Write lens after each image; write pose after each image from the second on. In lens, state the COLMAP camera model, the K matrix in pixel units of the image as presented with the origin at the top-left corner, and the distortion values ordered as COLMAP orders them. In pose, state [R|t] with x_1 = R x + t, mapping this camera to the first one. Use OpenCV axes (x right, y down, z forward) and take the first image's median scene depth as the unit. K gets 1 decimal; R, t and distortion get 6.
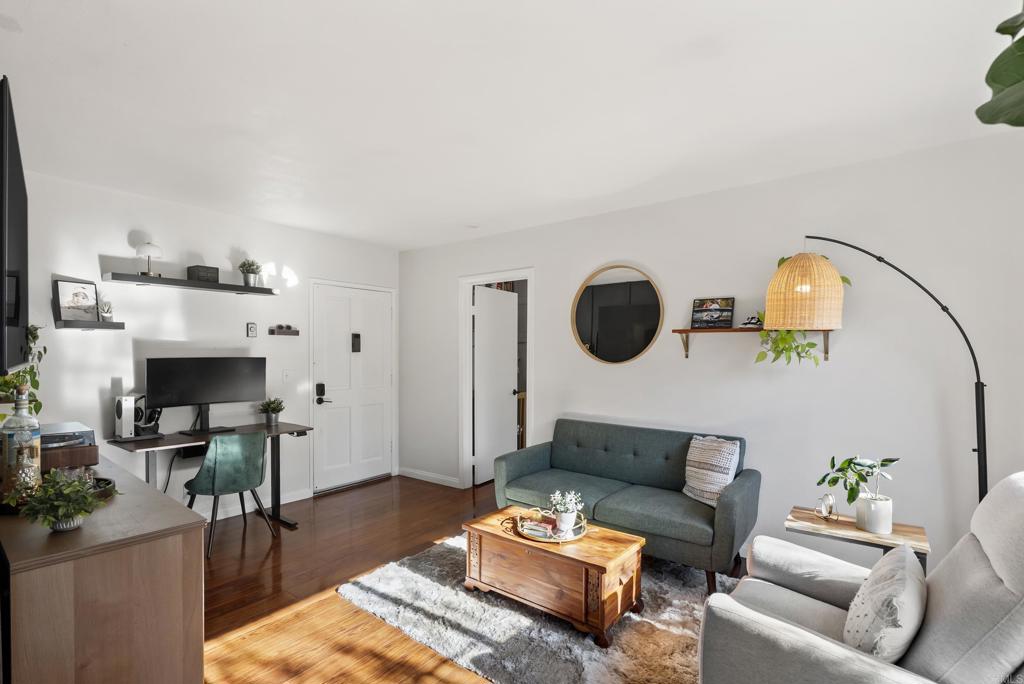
lens RADIAL K [[476.1, 0, 511.3], [0, 476.1, 368.7], [0, 0, 1]] dist [-0.000252, 0.000026]
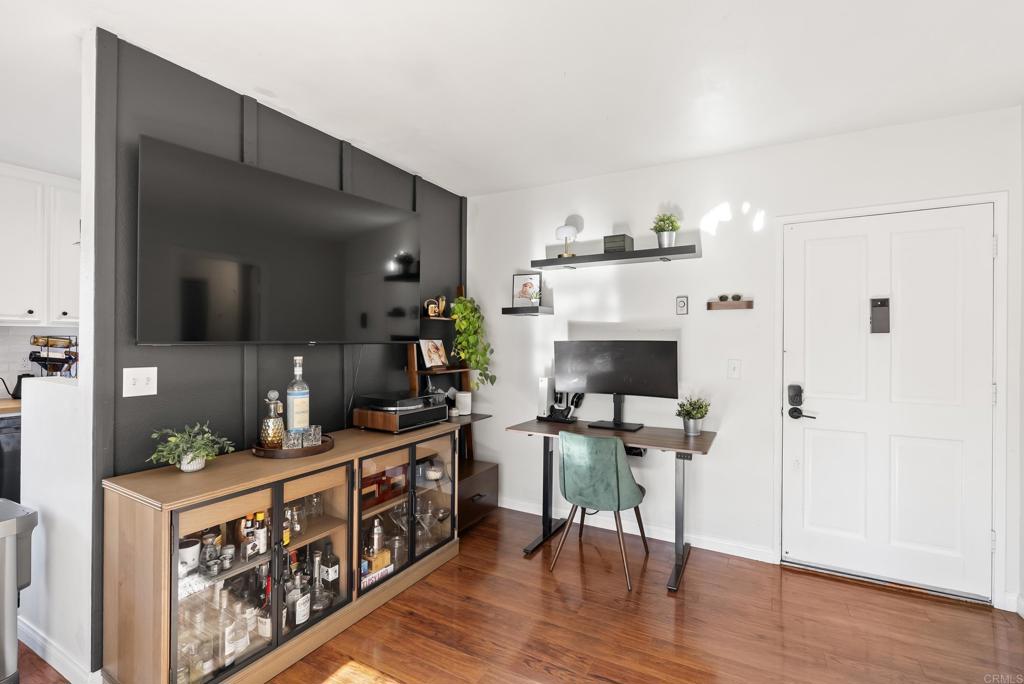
lens RADIAL K [[469.7, 0, 515.6], [0, 469.7, 337.7], [0, 0, 1]] dist [-0.002828, -0.000291]
pose [[0.148489, -0.006547, -0.988892, 0.191787], [-0.034667, 0.999329, -0.011822, -0.012969], [0.988306, 0.036037, 0.148162, 0.750186]]
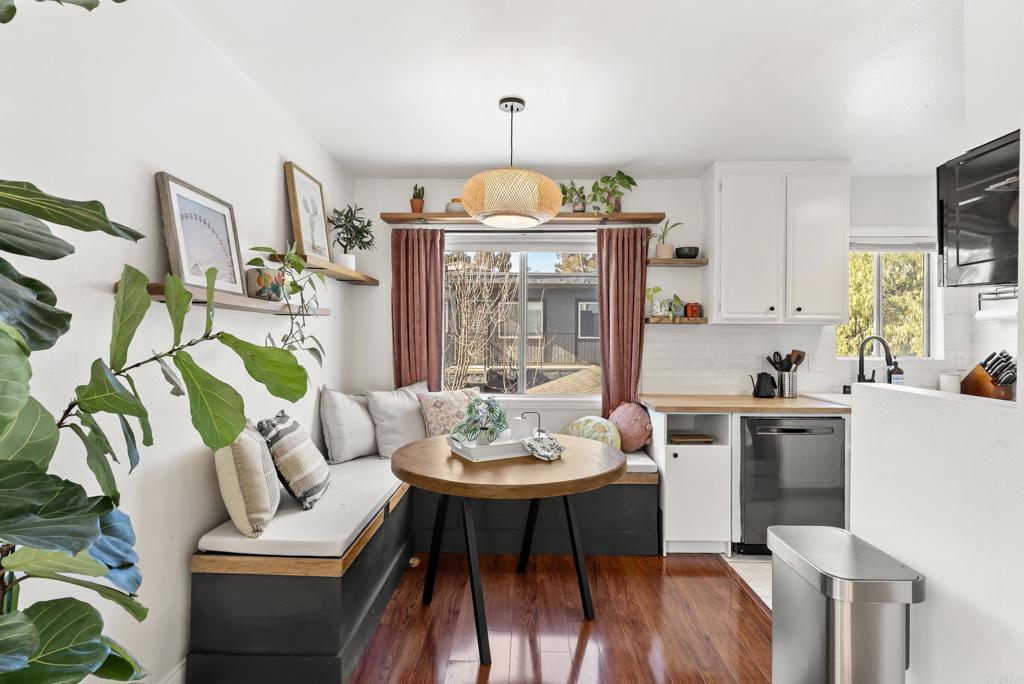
lens RADIAL K [[496.3, 0, 515.9], [0, 496.3, 337.4], [0, 0, 1]] dist [-0.003571, -0.000050]
pose [[-0.809581, -0.011672, -0.586892, 0.084023], [-0.031348, 0.999235, 0.023370, 0.006824], [0.586170, 0.037318, -0.809328, 0.407978]]
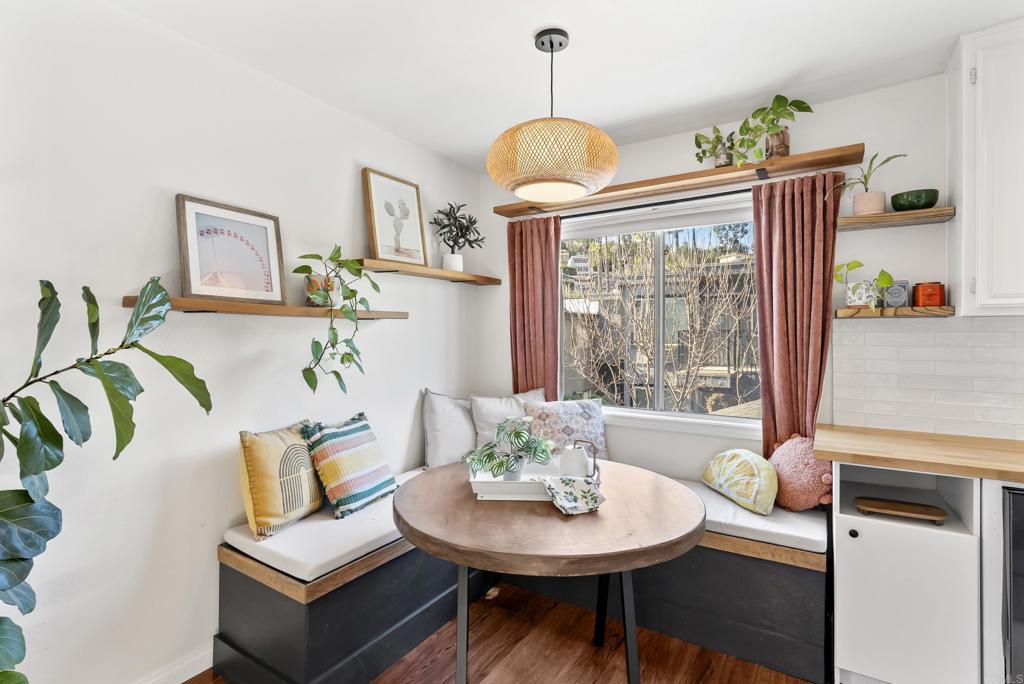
lens RADIAL K [[488.2, 0, 509.0], [0, 488.2, 335.7], [0, 0, 1]] dist [-0.005516, -0.000090]
pose [[-0.997130, -0.006412, -0.075433, -0.249256], [-0.009181, 0.999294, 0.036419, -0.002951], [0.075146, 0.037007, -0.996486, 0.360115]]
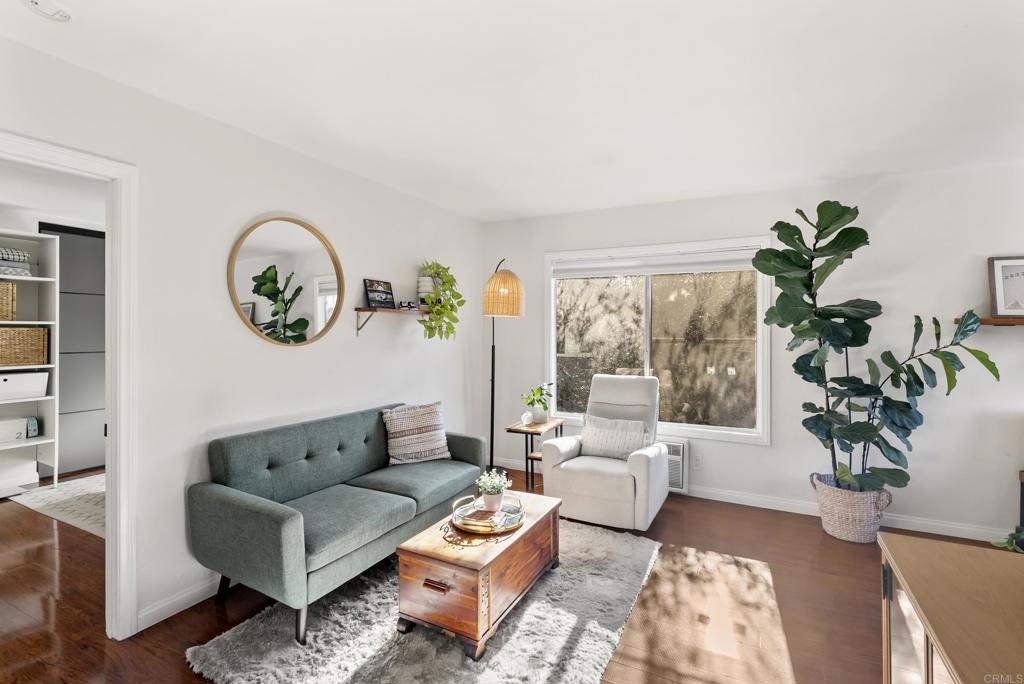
lens RADIAL K [[468.3, 0, 512.3], [0, 468.3, 331.8], [0, 0, 1]] dist [-0.001781, -0.000524]
pose [[-0.176641, -0.004374, 0.984266, -0.652495], [0.030479, 0.999486, 0.009912, -0.031857], [-0.983803, 0.031751, -0.176417, 0.863827]]
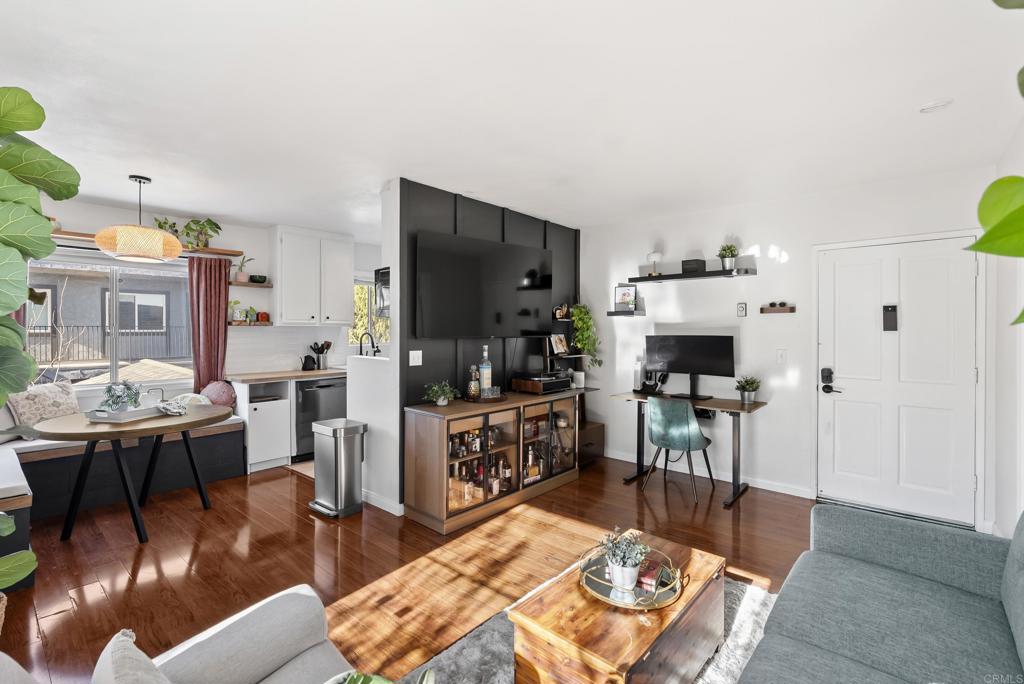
lens RADIAL K [[468.3, 0, 512.3], [0, 468.3, 331.8], [0, 0, 1]] dist [-0.001781, -0.000524]
pose [[-0.062459, -0.000178, -0.998048, 0.617887], [-0.034789, 0.999393, 0.001999, -0.020327], [0.997441, 0.034846, -0.062427, 0.673071]]
